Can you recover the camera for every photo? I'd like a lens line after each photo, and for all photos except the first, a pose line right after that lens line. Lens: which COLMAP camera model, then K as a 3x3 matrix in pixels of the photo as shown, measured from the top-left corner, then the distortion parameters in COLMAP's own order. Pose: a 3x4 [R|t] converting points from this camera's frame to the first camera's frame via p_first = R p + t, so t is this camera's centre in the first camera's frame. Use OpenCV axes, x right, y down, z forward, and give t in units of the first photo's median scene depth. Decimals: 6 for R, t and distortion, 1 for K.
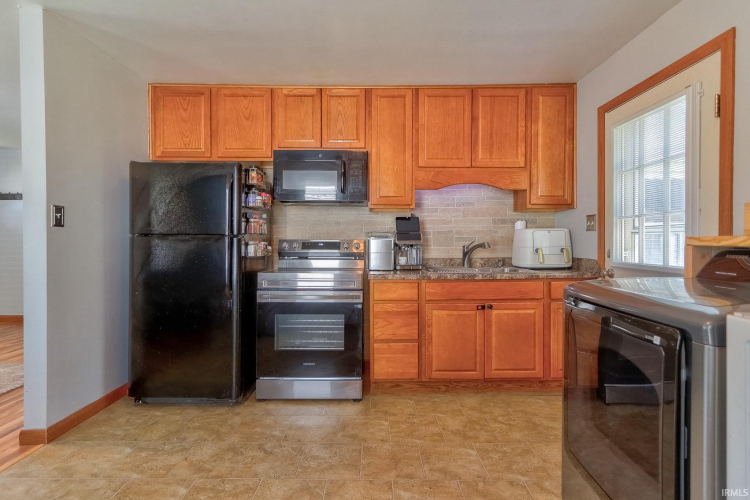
lens RADIAL K [[346.3, 0, 376.1], [0, 346.3, 247.1], [0, 0, 1]] dist [0.003936, 0.000408]
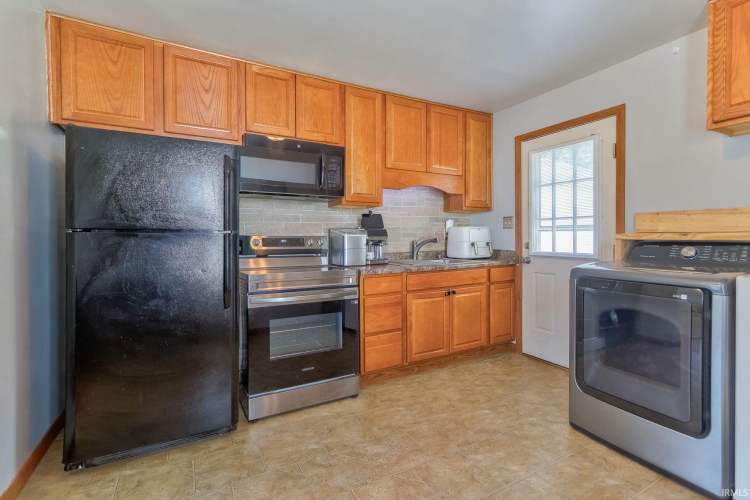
lens RADIAL K [[346.3, 0, 374.7], [0, 346.3, 240.7], [0, 0, 1]] dist [0.003936, 0.000408]
pose [[0.878807, -0.009763, 0.477078, -0.465165], [0.011230, 0.999937, -0.000223, -0.006322], [-0.477046, 0.005554, 0.878861, 0.088054]]
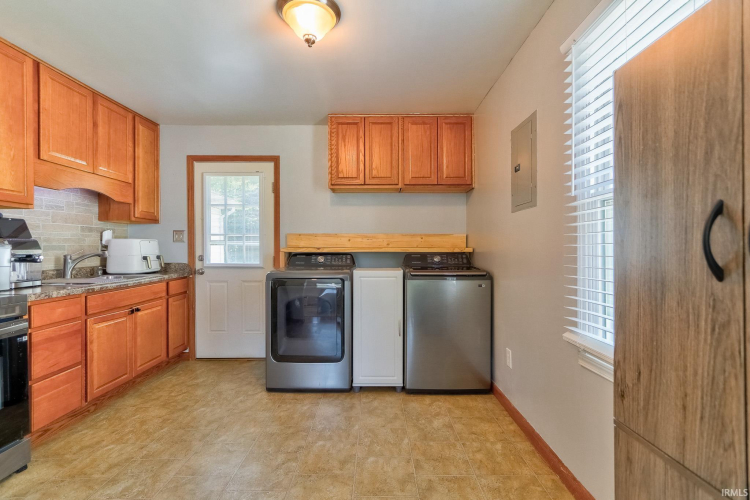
lens RADIAL K [[346.3, 0, 379.9], [0, 346.3, 249.8], [0, 0, 1]] dist [0.003936, 0.000408]
pose [[-0.014585, -0.002248, 0.999891, -0.773752], [0.014913, 0.999886, 0.002466, -0.009101], [-0.999782, 0.014948, -0.014550, 0.241821]]
